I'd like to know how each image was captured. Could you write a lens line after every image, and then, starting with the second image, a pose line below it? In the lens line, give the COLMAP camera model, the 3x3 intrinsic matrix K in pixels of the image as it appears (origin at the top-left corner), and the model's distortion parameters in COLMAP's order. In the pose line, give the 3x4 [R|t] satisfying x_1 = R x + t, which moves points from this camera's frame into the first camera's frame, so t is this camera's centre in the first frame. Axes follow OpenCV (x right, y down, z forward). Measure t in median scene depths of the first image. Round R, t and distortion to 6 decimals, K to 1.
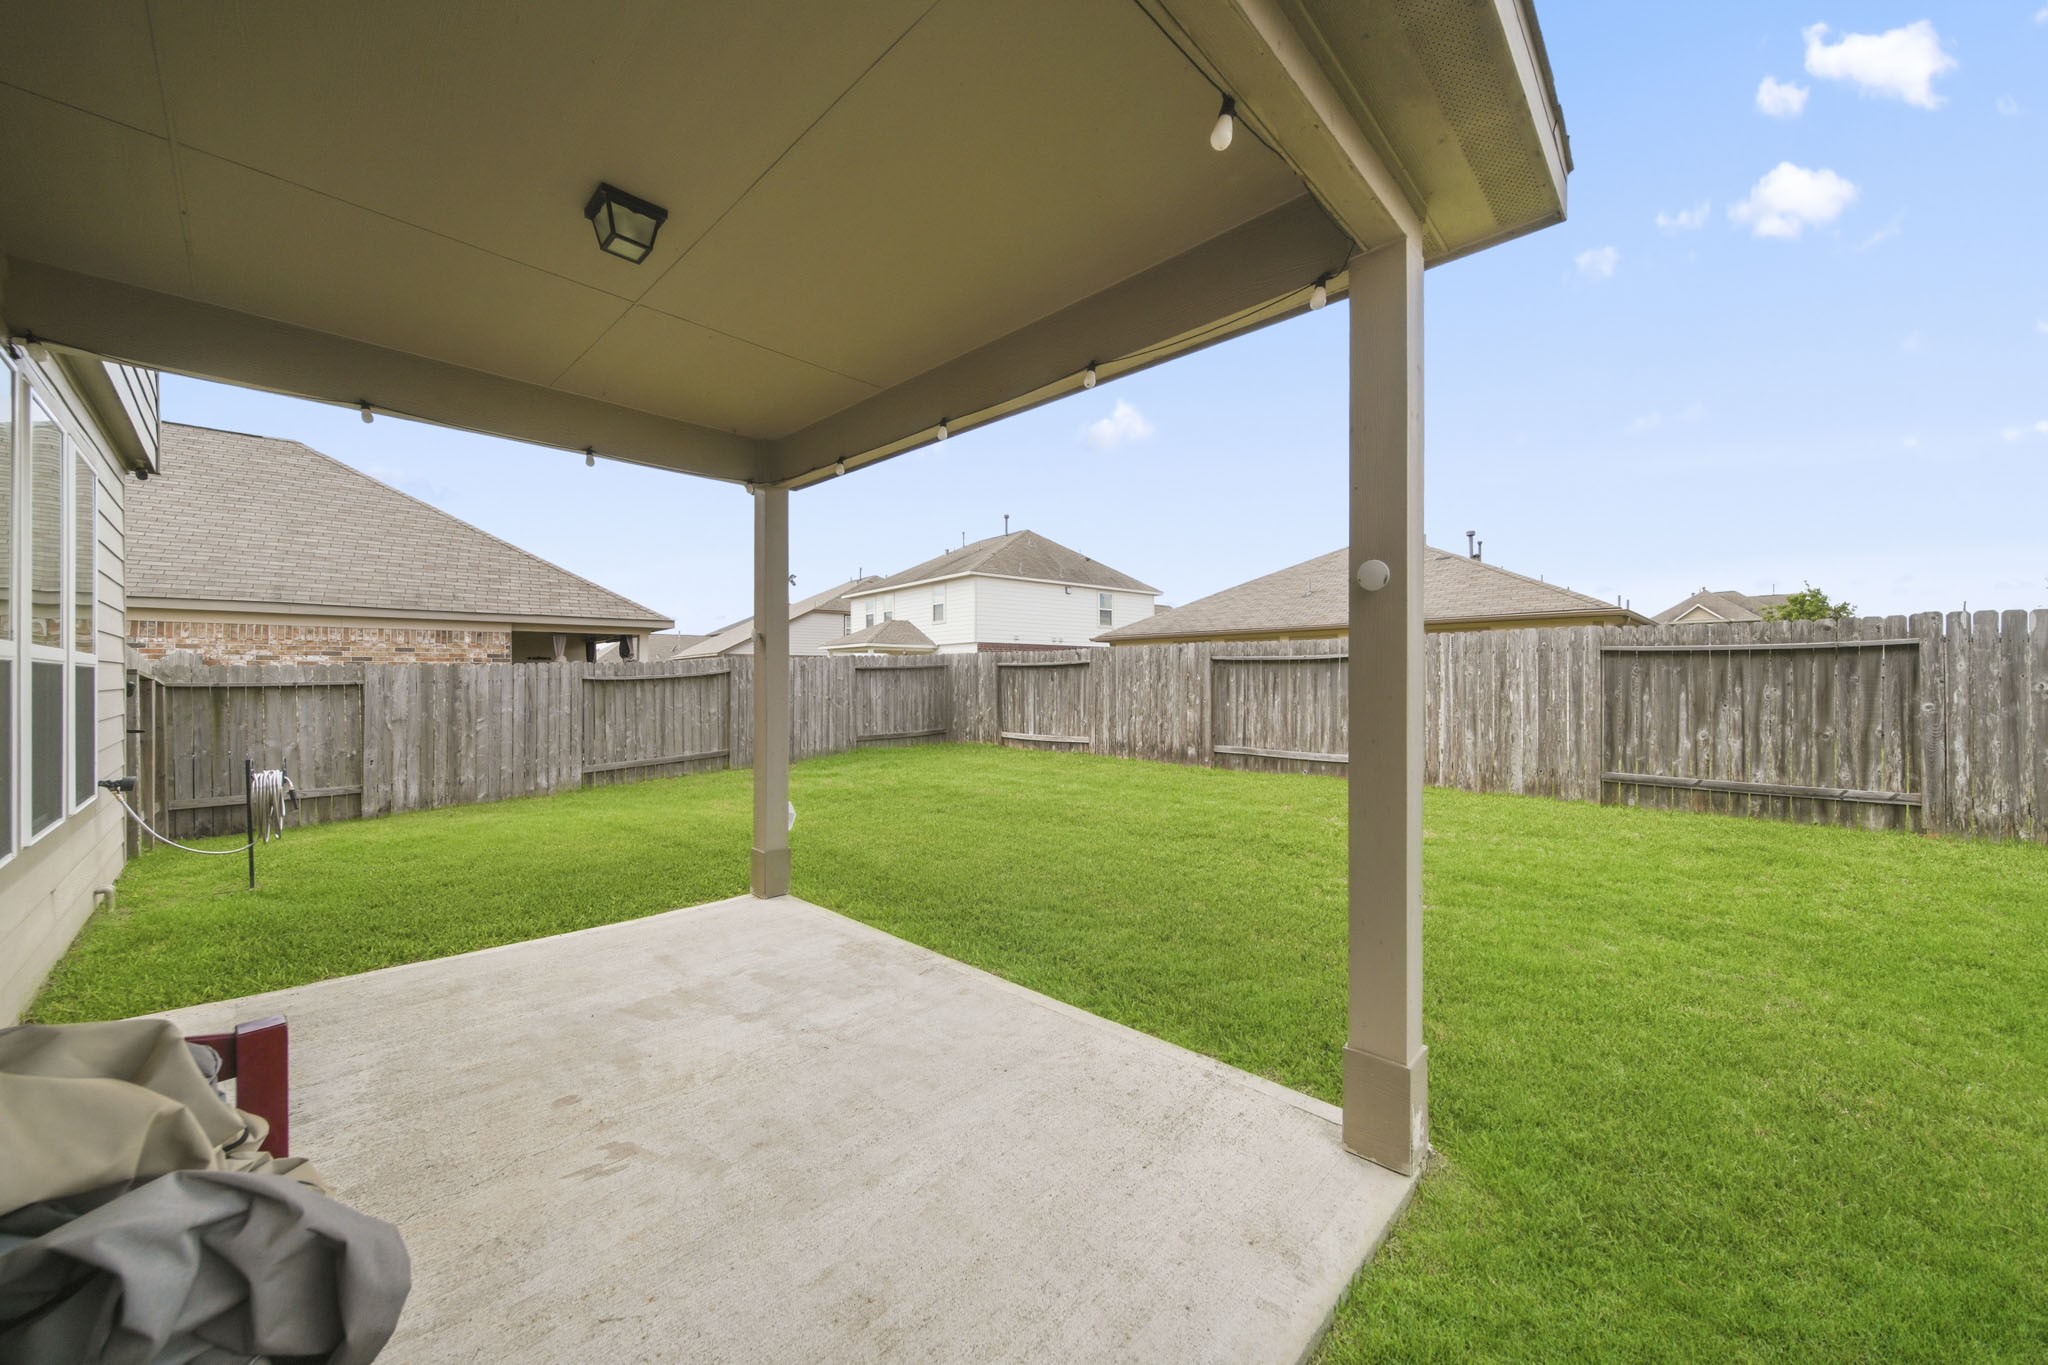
lens RADIAL K [[727.9, 0, 1024.0], [0, 727.9, 682.5], [0, 0, 1]] dist [-0.000055, -0.000065]
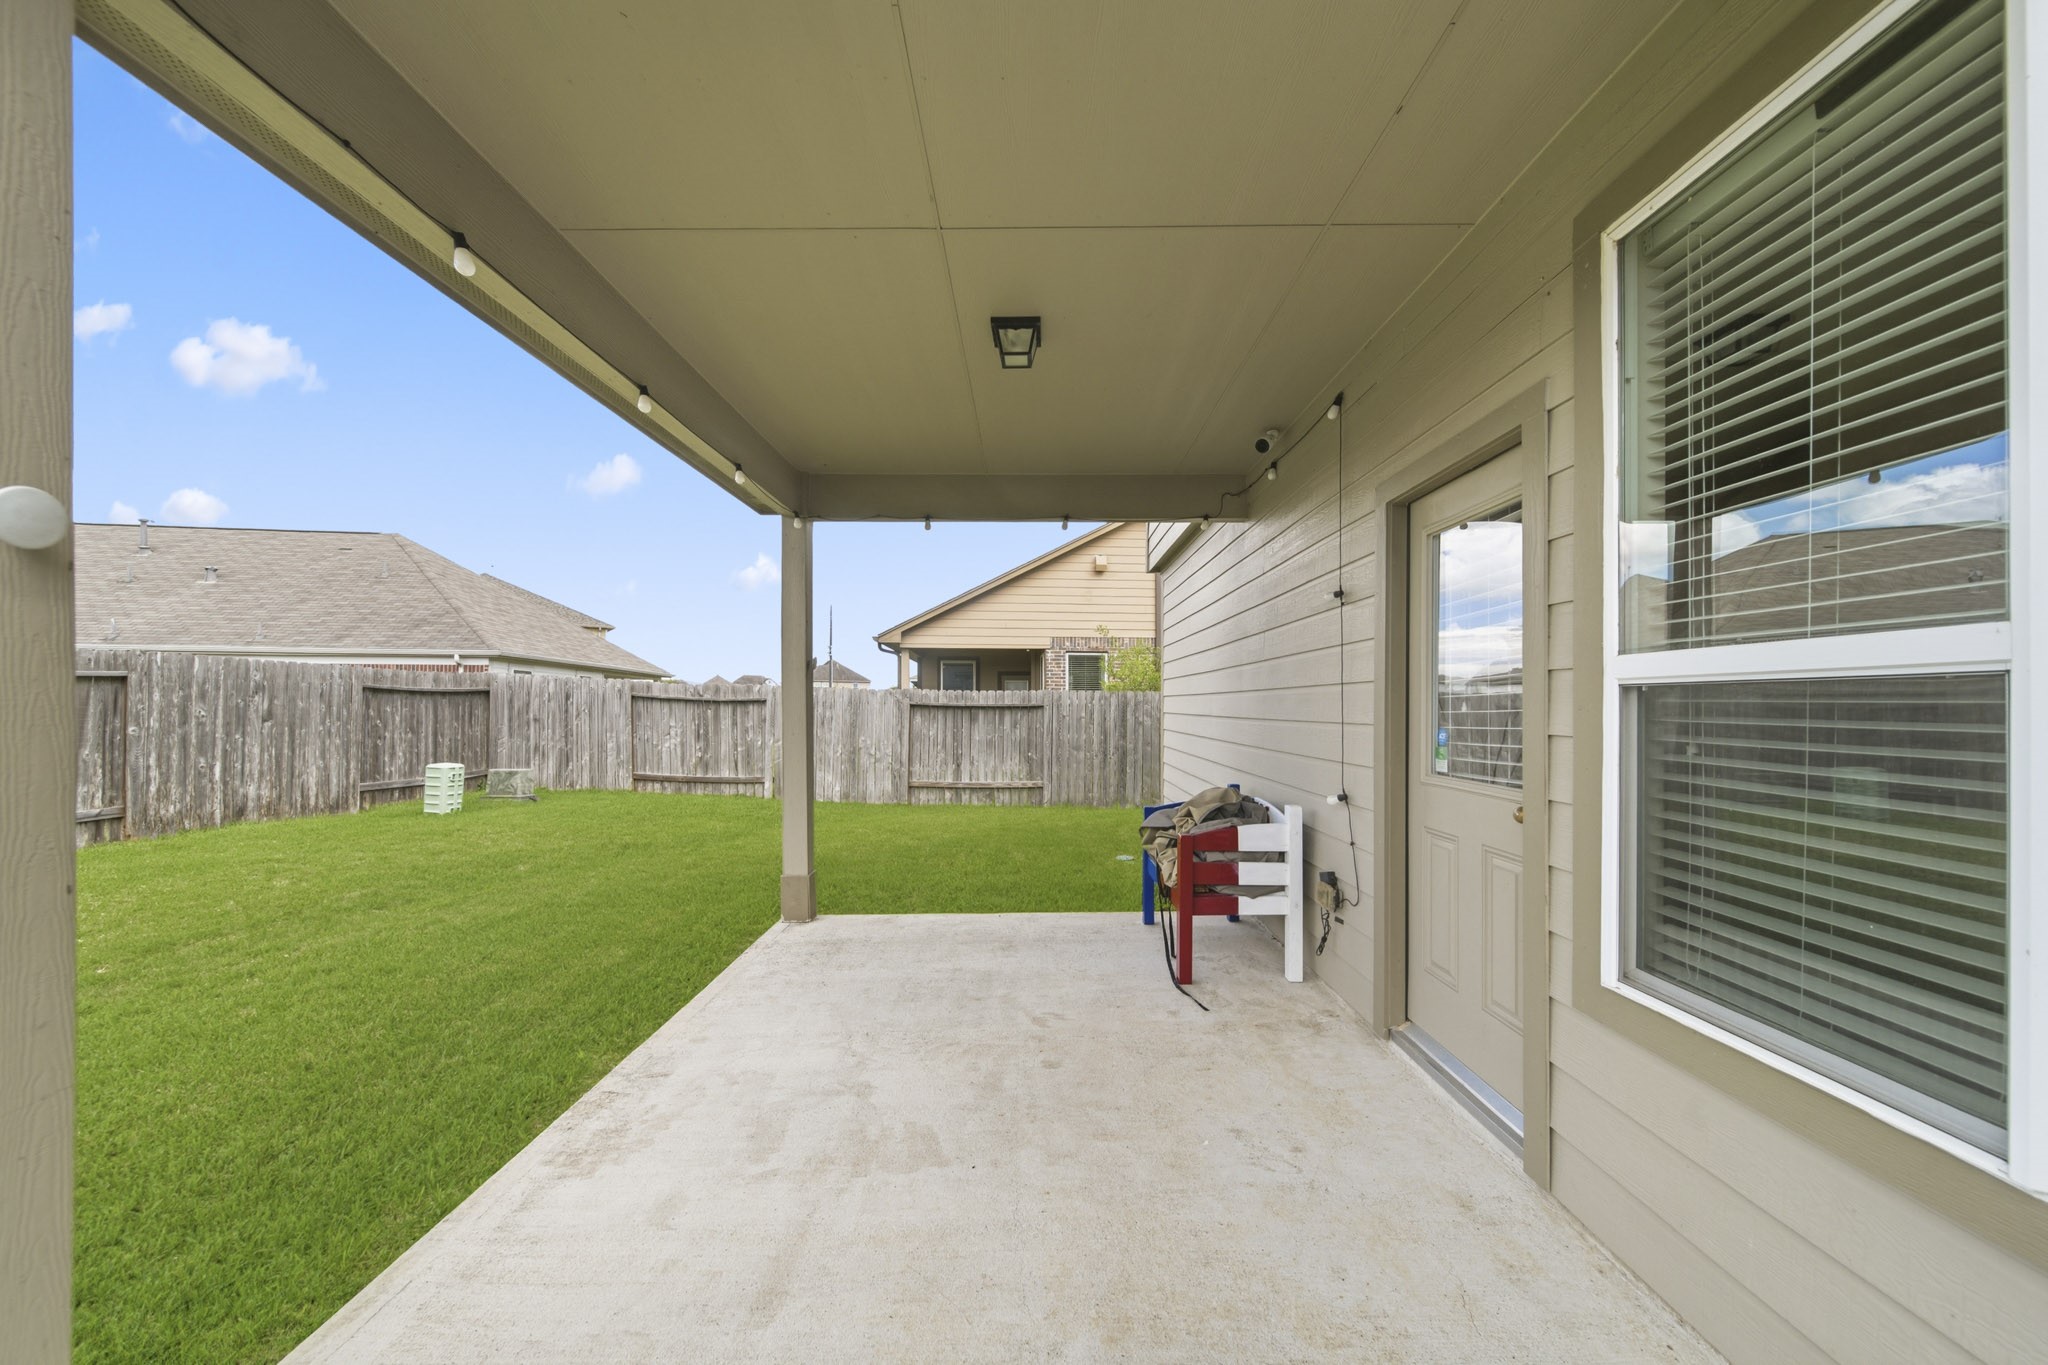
lens RADIAL K [[727.9, 0, 1024.0], [0, 727.9, 682.5], [0, 0, 1]] dist [-0.000055, -0.000065]
pose [[-0.681031, 0.021848, 0.731929, -0.633070], [0.003244, 0.999635, -0.026821, -0.008183], [-0.732247, -0.015892, -0.680853, 0.790703]]
